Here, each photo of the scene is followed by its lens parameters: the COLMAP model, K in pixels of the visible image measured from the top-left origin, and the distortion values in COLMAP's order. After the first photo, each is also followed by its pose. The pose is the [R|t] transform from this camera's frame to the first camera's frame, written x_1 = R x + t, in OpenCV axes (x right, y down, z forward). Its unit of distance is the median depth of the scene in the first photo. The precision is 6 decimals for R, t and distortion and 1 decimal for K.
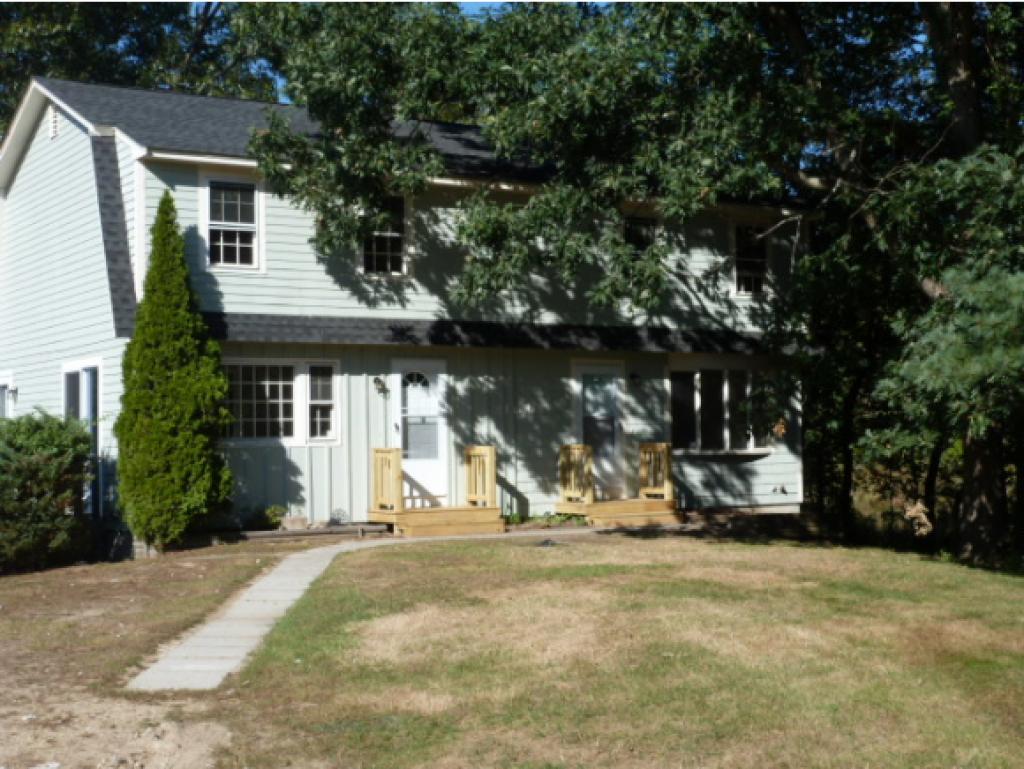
lens RADIAL K [[1546.0, 0, 520.2], [0, 1546.0, 424.1], [0, 0, 1]] dist [-0.094671, 0.000000]
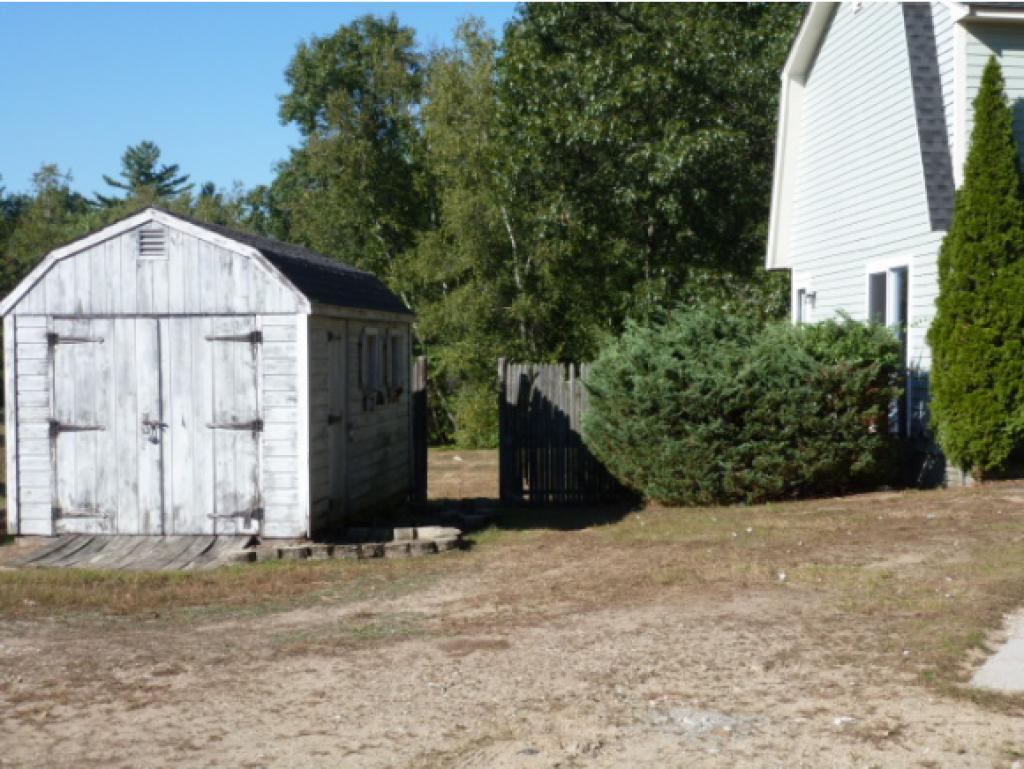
lens RADIAL K [[1546.0, 0, 512.0], [0, 1546.0, 384.5], [0, 0, 1]] dist [-0.094671, 0.000000]
pose [[0.874546, 0.024775, -0.484309, -0.049870], [-0.009637, 0.999385, 0.033721, 0.003393], [0.484846, -0.024824, 0.874247, 0.129939]]
